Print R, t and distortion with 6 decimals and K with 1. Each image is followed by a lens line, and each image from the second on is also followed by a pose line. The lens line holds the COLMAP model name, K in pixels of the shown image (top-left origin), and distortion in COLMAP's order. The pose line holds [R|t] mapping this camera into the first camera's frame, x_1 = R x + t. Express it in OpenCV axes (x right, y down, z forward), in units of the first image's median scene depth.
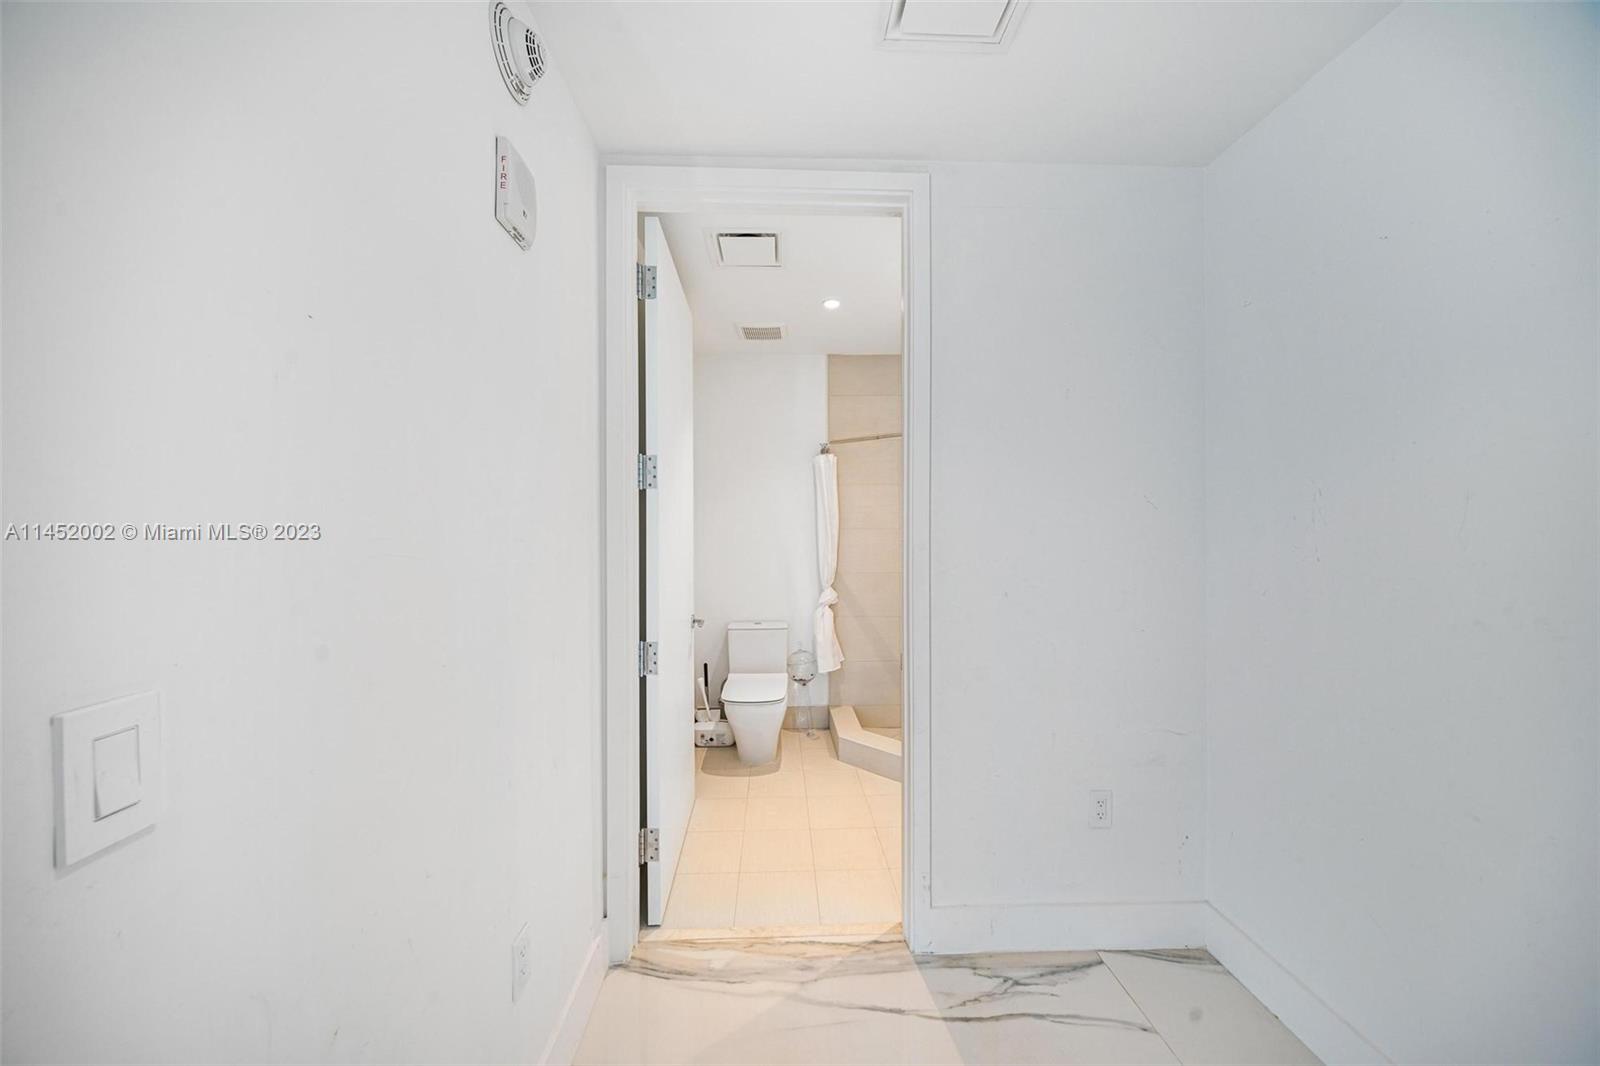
lens RADIAL K [[539.7, 0, 802.9], [0, 539.7, 527.8], [0, 0, 1]] dist [-0.004920, -0.000075]
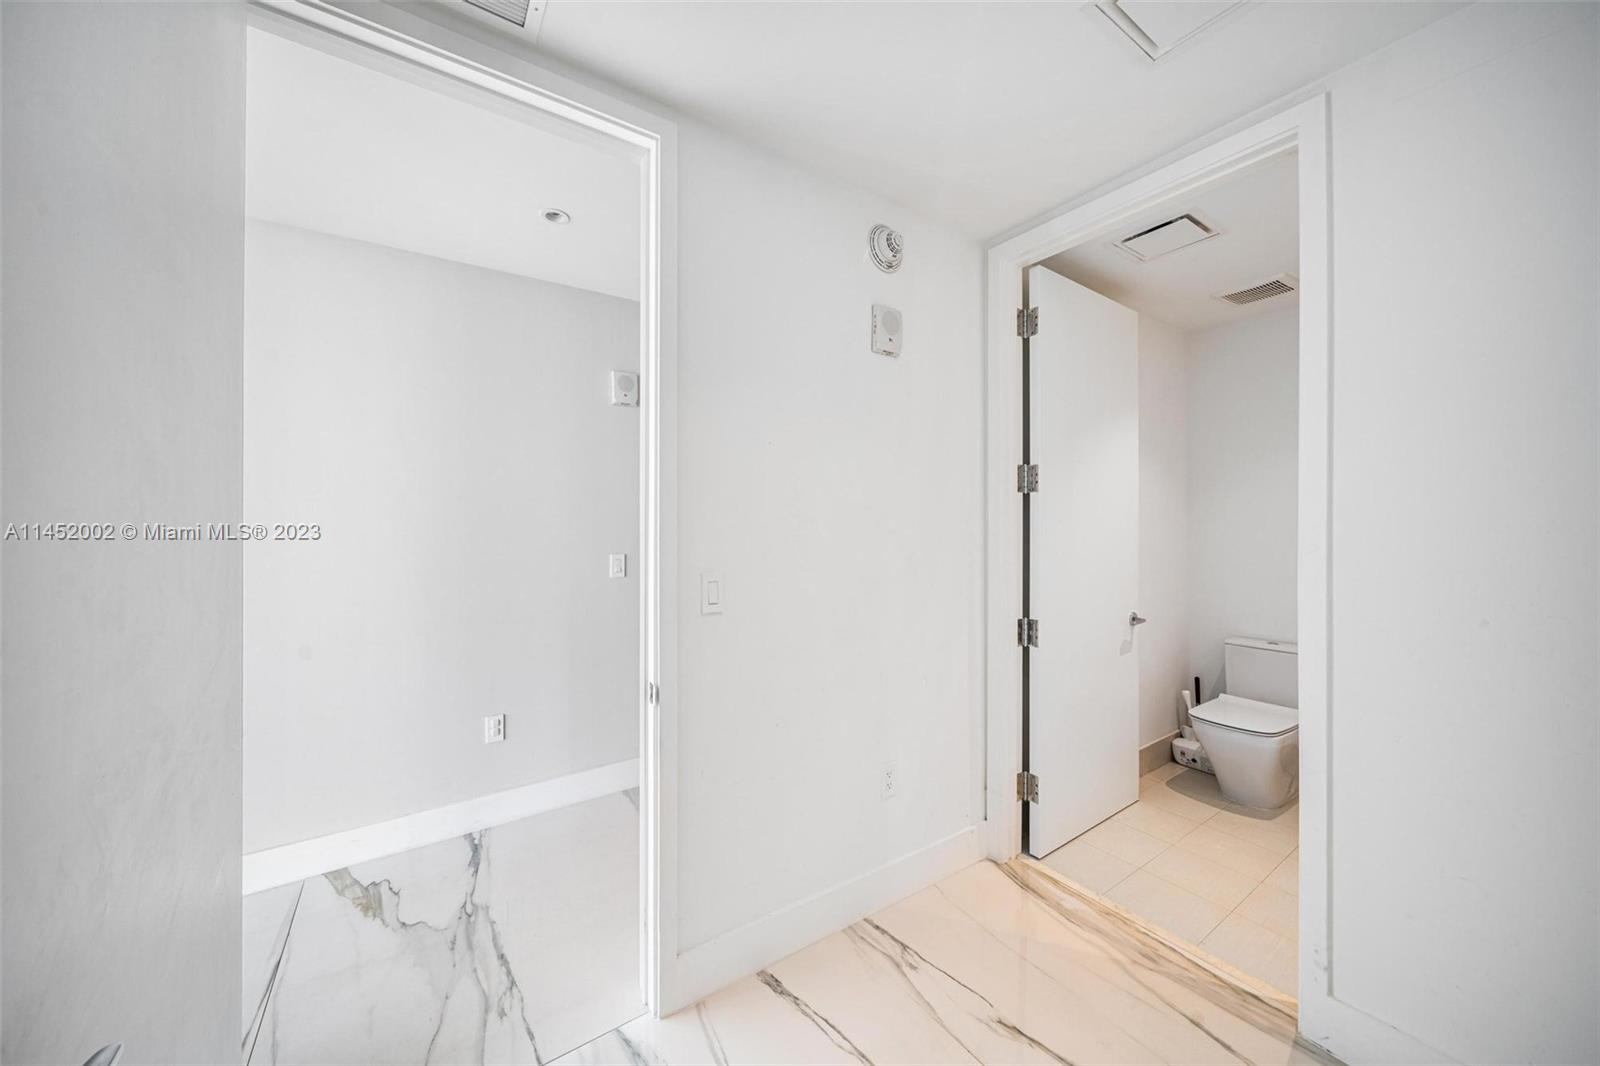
lens RADIAL K [[539.7, 0, 792.6], [0, 539.7, 527.1], [0, 0, 1]] dist [-0.004920, -0.000075]
pose [[0.543901, 0.006002, -0.839128, 0.471352], [-0.003743, 0.999982, 0.004727, 0.000058], [0.839141, 0.000570, 0.543913, -0.116314]]
